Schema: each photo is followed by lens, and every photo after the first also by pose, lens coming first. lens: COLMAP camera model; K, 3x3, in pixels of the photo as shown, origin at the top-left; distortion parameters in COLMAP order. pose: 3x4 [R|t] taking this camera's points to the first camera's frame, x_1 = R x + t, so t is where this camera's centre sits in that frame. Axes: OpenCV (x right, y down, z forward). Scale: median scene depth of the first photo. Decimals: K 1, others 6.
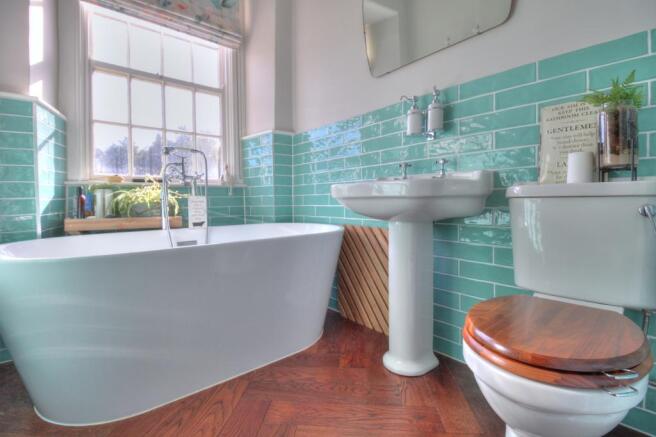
lens RADIAL K [[309.1, 0, 325.8], [0, 309.1, 208.5], [0, 0, 1]] dist [0.013388, -0.018377]
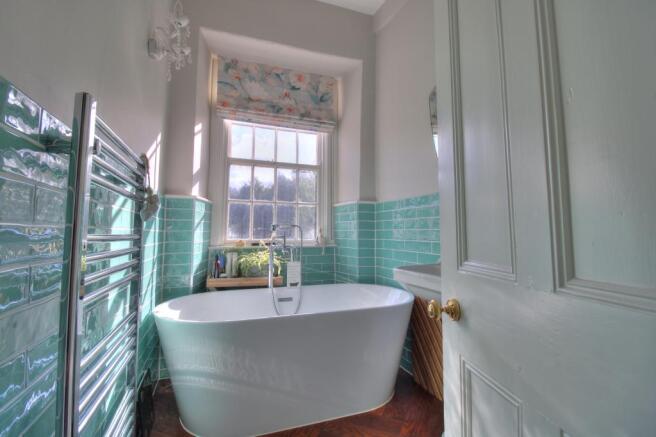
lens RADIAL K [[309.1, 0, 325.8], [0, 309.1, 208.5], [0, 0, 1]] dist [0.013388, -0.018377]
pose [[0.941750, -0.008650, -0.336202, 0.128483], [-0.023409, 0.995559, -0.091188, -0.139894], [0.335497, 0.093746, 0.937365, -0.153884]]
